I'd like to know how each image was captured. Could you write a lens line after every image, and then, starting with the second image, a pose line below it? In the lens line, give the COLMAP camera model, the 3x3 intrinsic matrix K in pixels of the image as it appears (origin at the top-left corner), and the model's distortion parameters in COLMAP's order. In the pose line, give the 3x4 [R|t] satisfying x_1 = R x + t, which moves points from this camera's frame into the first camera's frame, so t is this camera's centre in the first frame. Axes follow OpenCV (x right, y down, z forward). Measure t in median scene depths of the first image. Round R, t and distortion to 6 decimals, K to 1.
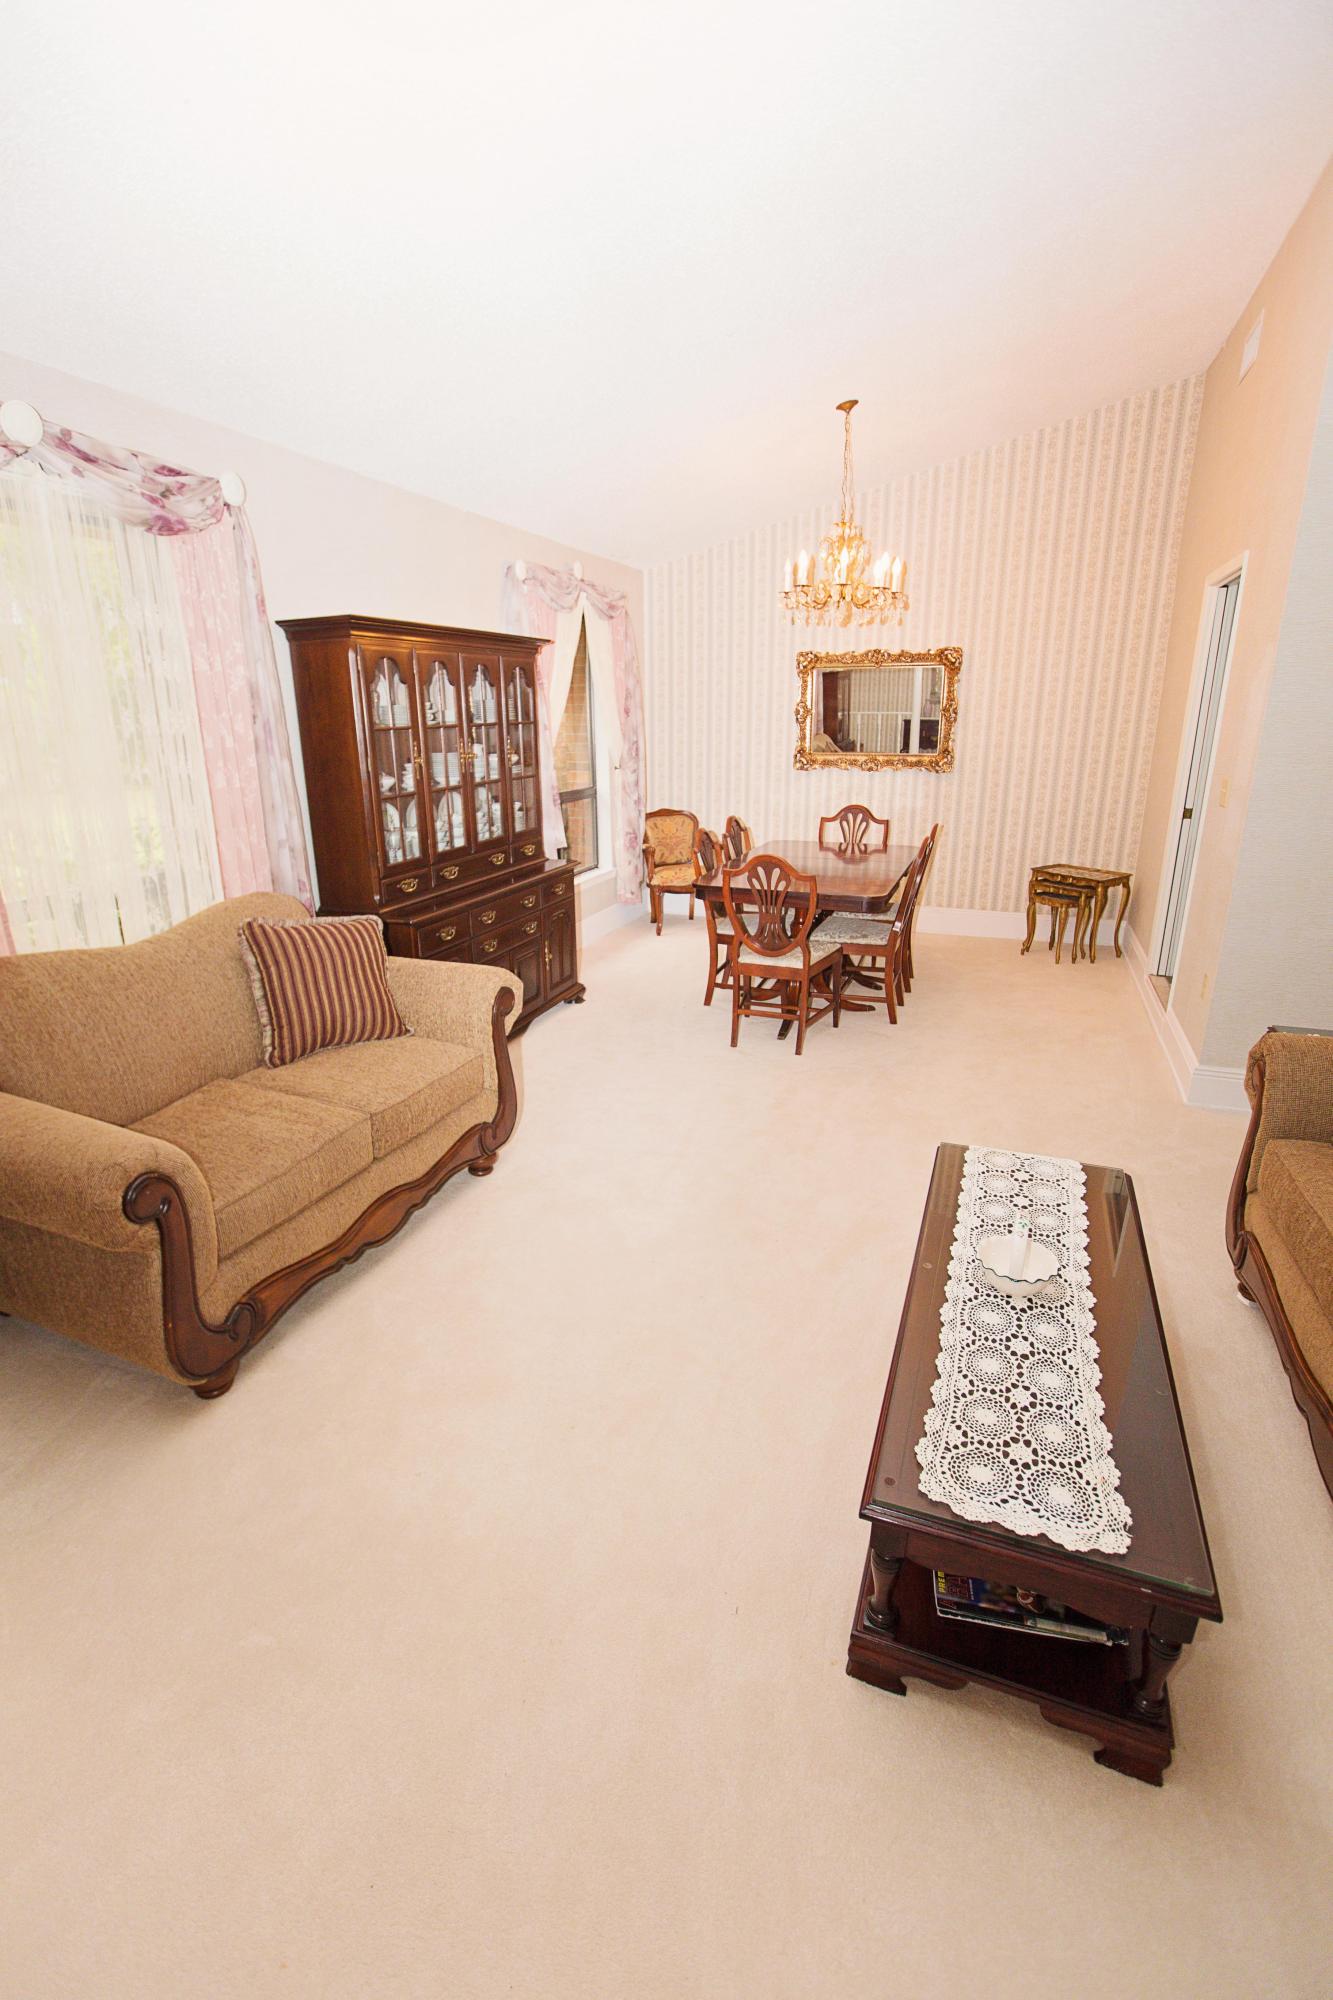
lens RADIAL K [[923.0, 0, 629.5], [0, 923.0, 1006.6], [0, 0, 1]] dist [-0.067557, 0.040494]
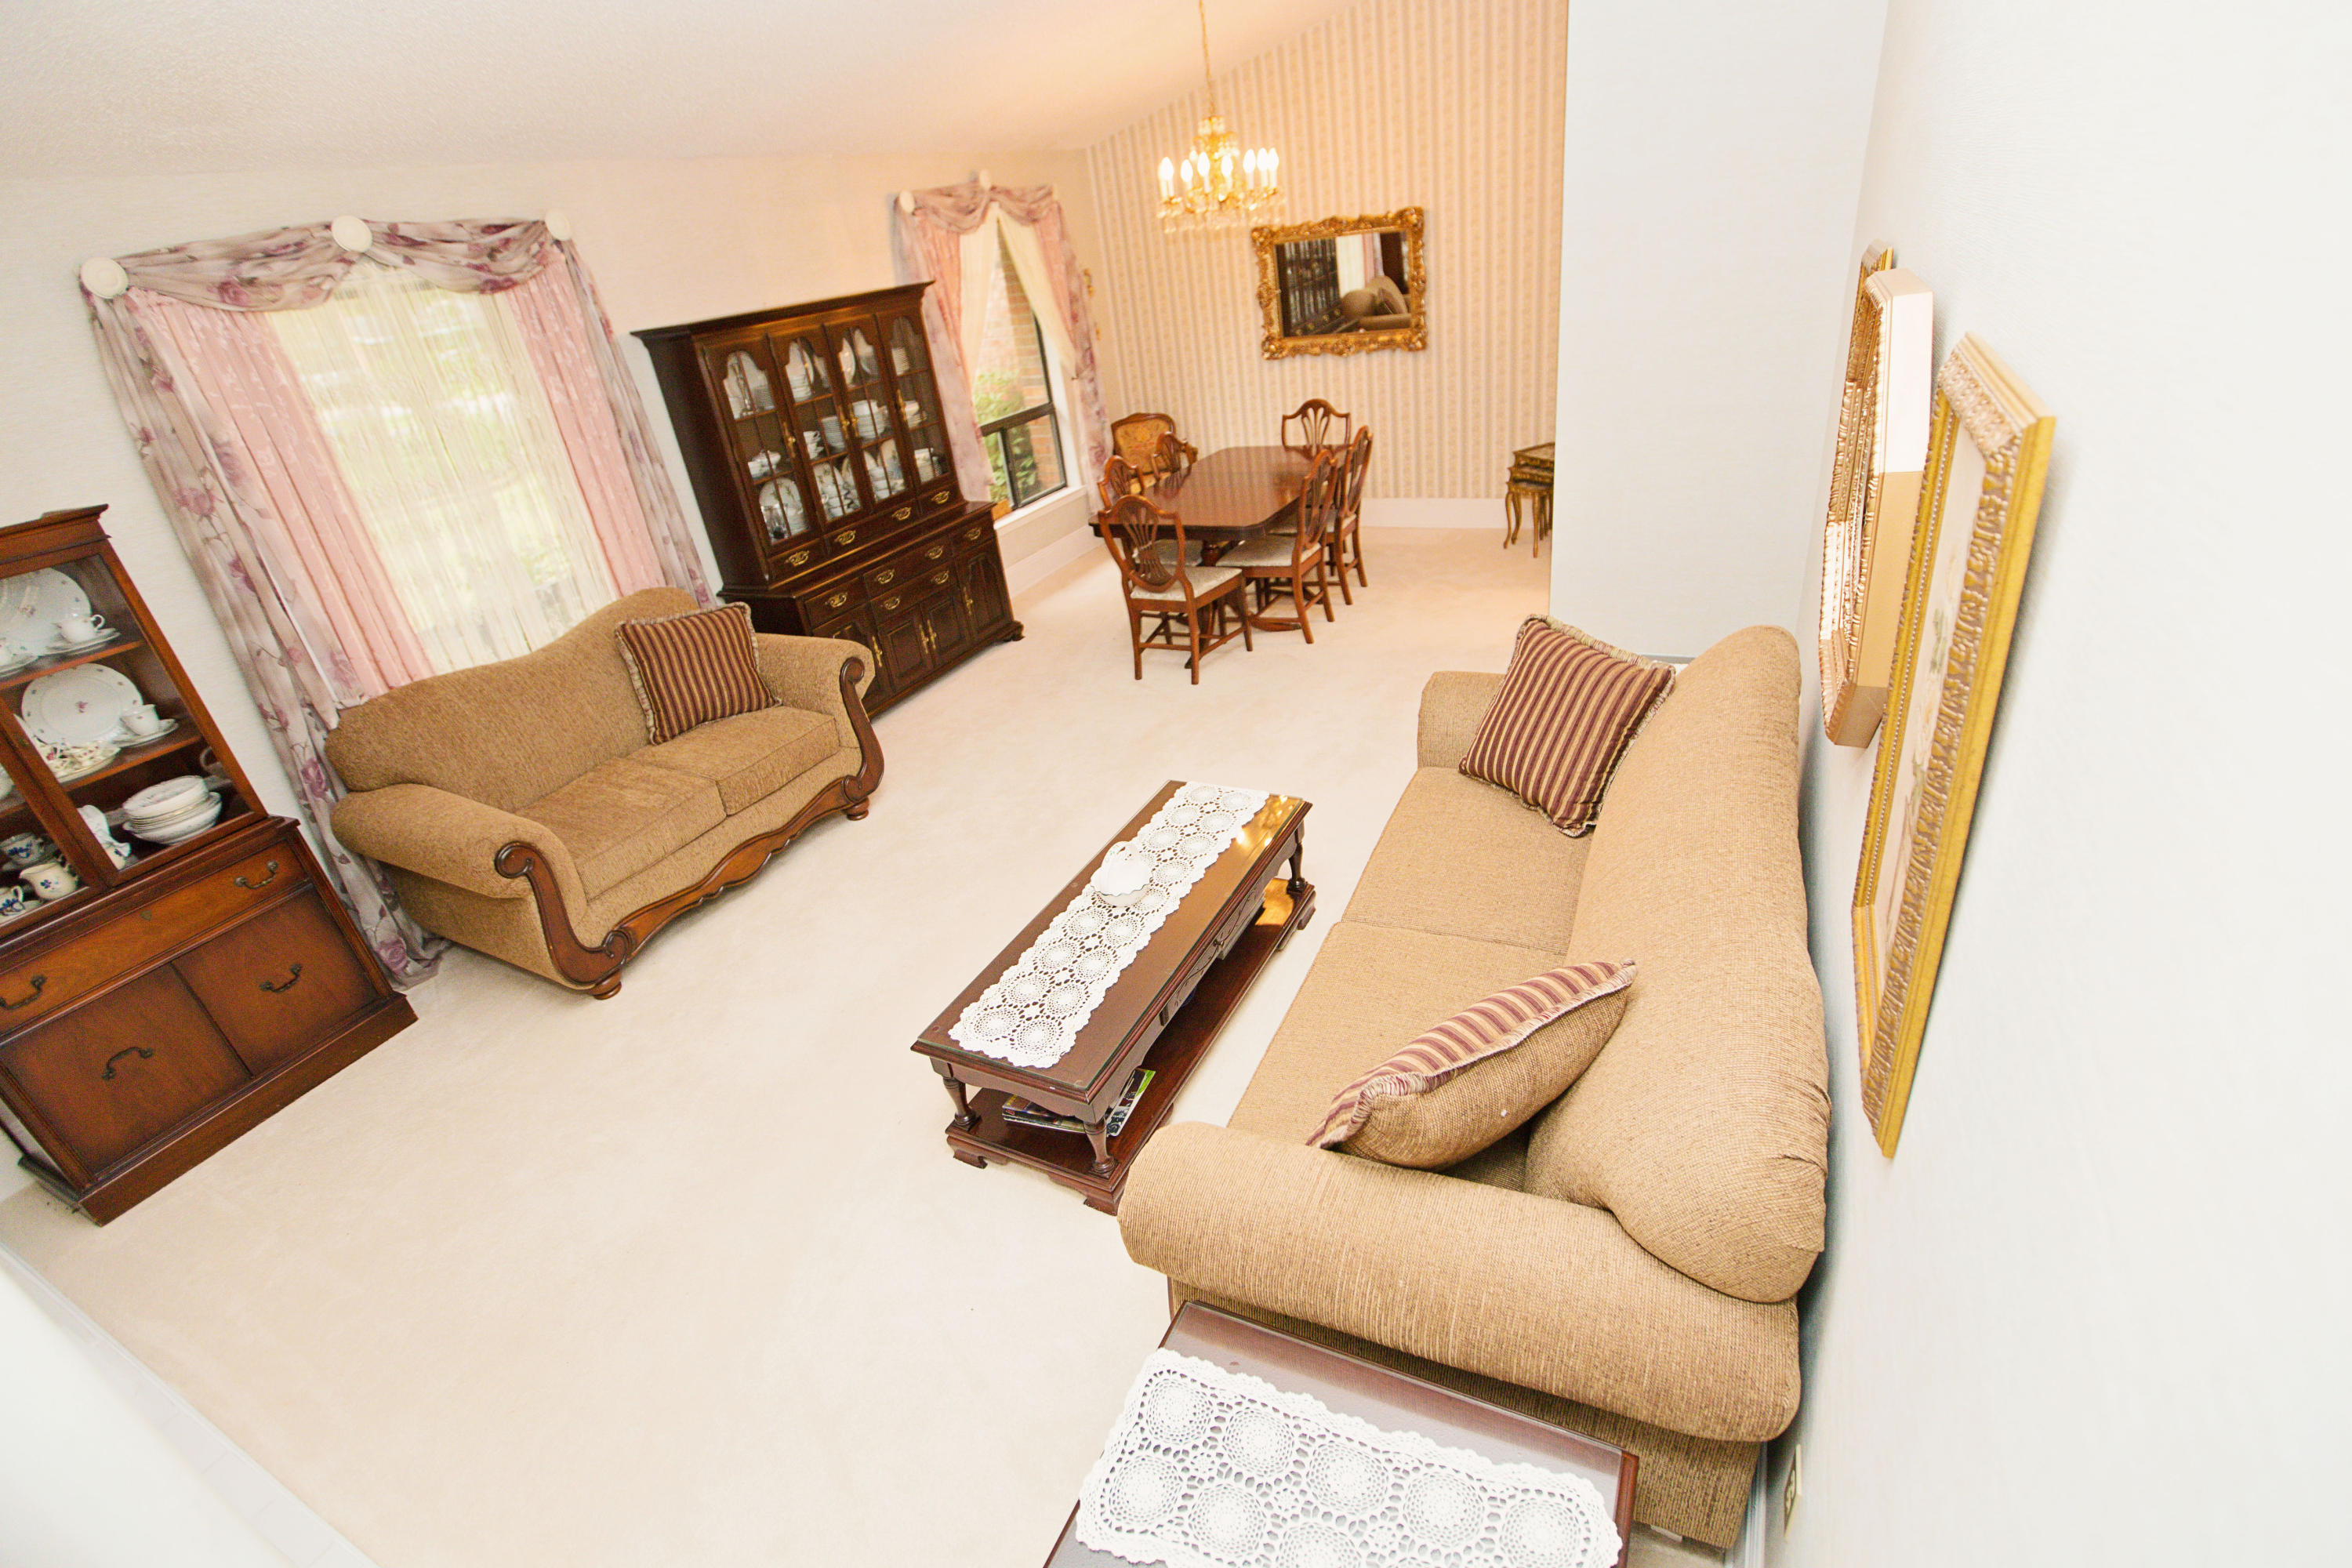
lens RADIAL K [[1085.5, 0, 1167.5], [0, 1085.5, 774.7], [0, 0, 1]] dist [-0.067557, 0.040494]
pose [[0.989563, -0.053694, -0.133723, 0.406729], [0.075658, 0.983385, 0.165014, -0.067082], [0.122641, -0.173409, 0.977184, -0.271654]]
